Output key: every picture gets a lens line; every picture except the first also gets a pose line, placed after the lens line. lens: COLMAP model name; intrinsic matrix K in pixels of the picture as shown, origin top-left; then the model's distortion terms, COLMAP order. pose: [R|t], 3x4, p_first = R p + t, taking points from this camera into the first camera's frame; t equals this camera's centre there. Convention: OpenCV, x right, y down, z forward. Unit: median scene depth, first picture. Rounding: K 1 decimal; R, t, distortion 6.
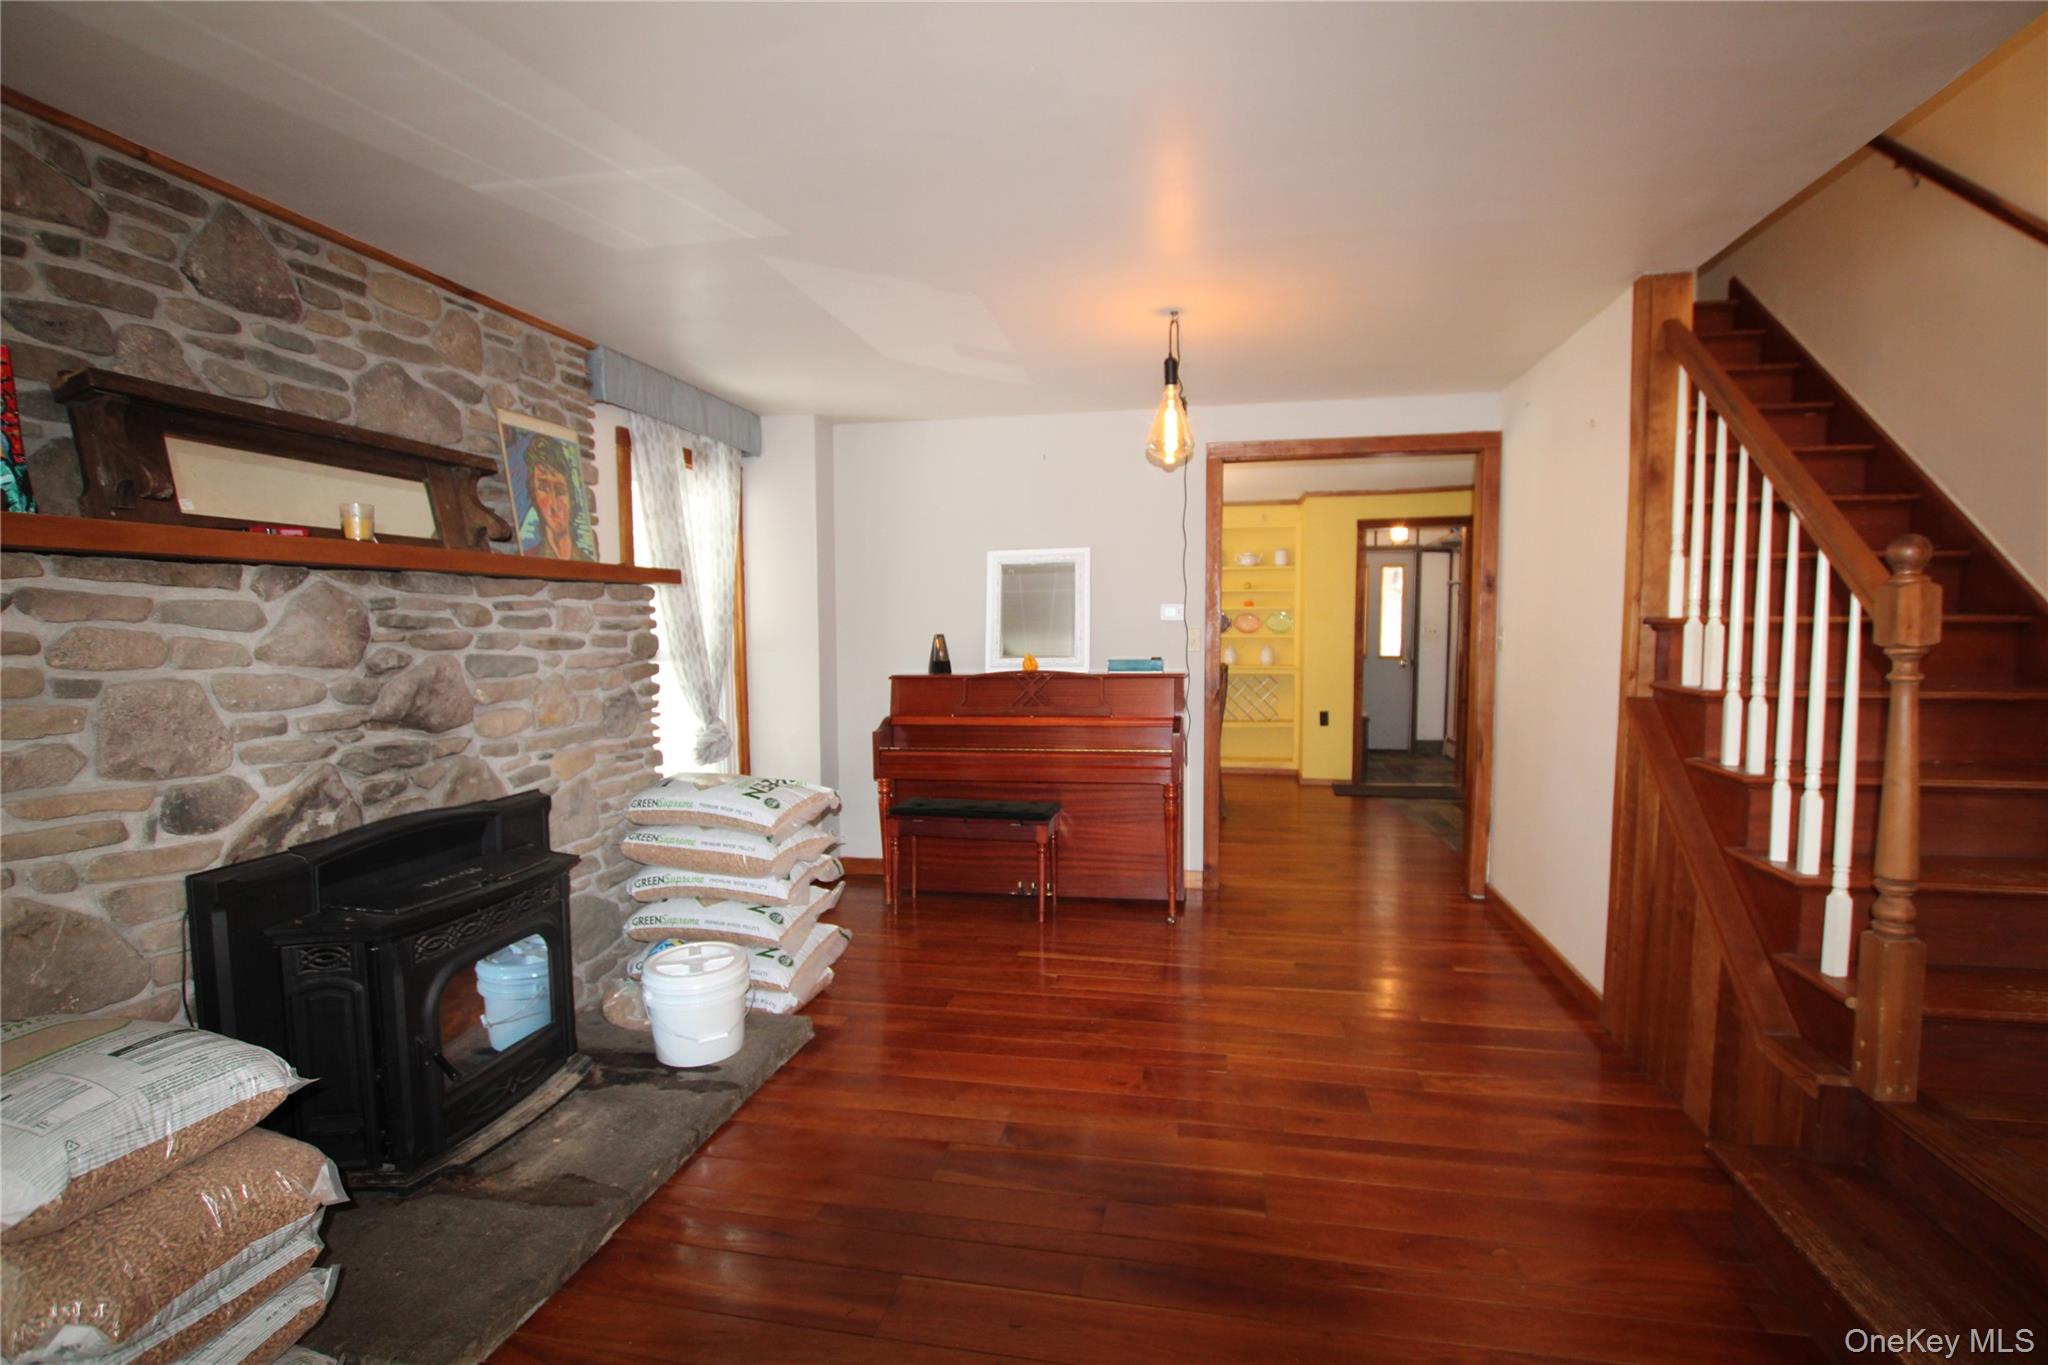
lens RADIAL K [[917.6, 0, 1035.7], [0, 917.6, 687.4], [0, 0, 1]] dist [-0.024824, 0.000141]
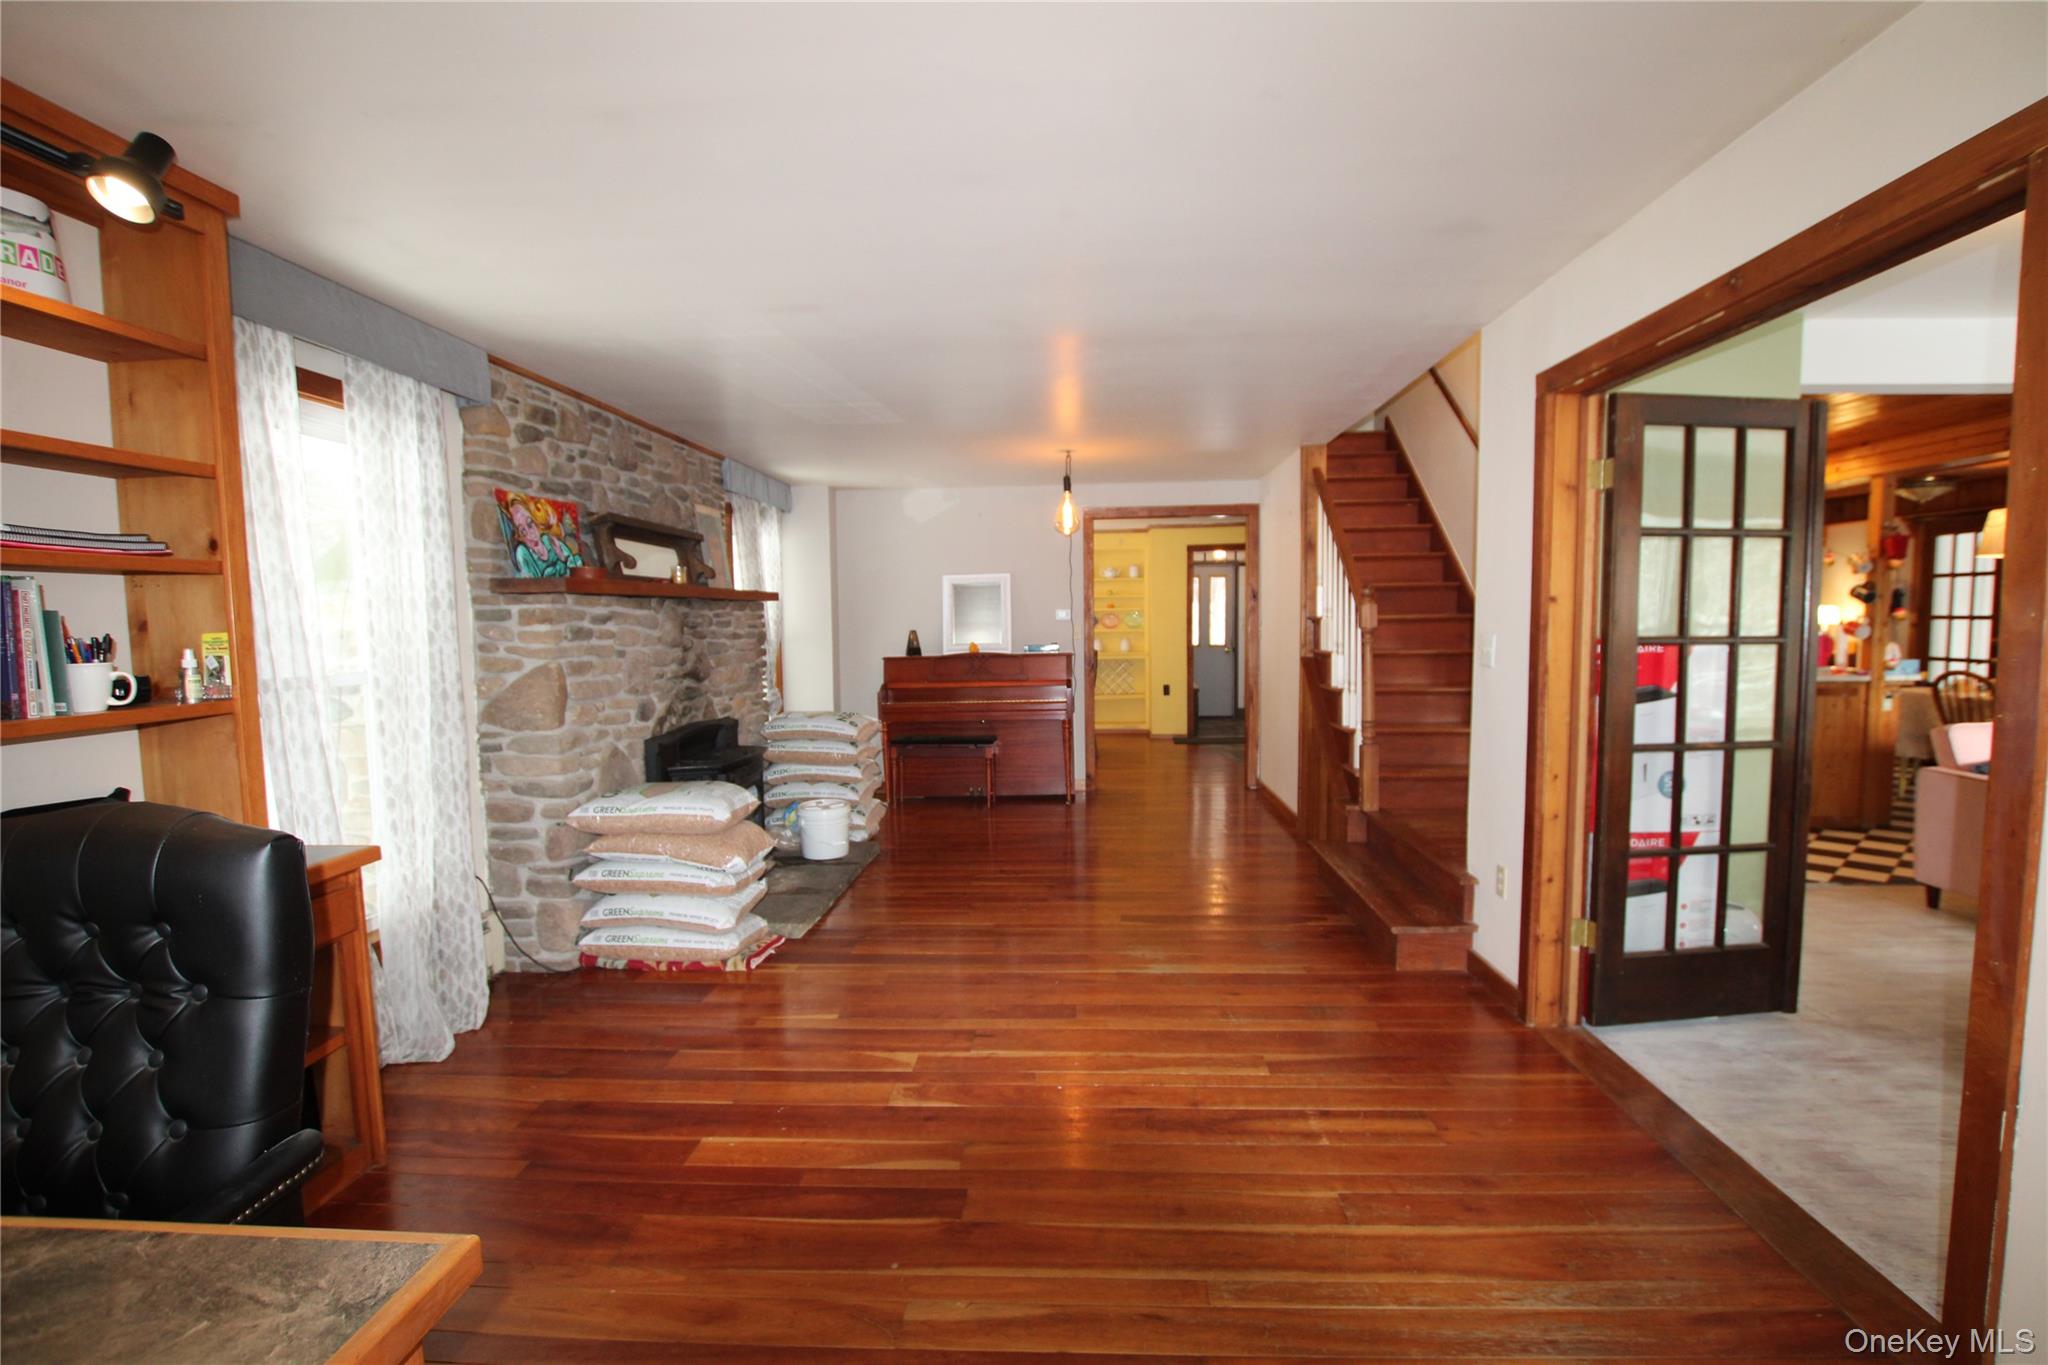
lens RADIAL K [[917.6, 0, 1035.7], [0, 917.6, 687.4], [0, 0, 1]] dist [-0.024824, 0.000141]
pose [[0.989350, -0.019007, 0.144309, -0.148076], [0.018703, 0.999819, 0.003464, 0.042506], [-0.144349, -0.000729, 0.989527, -0.638680]]
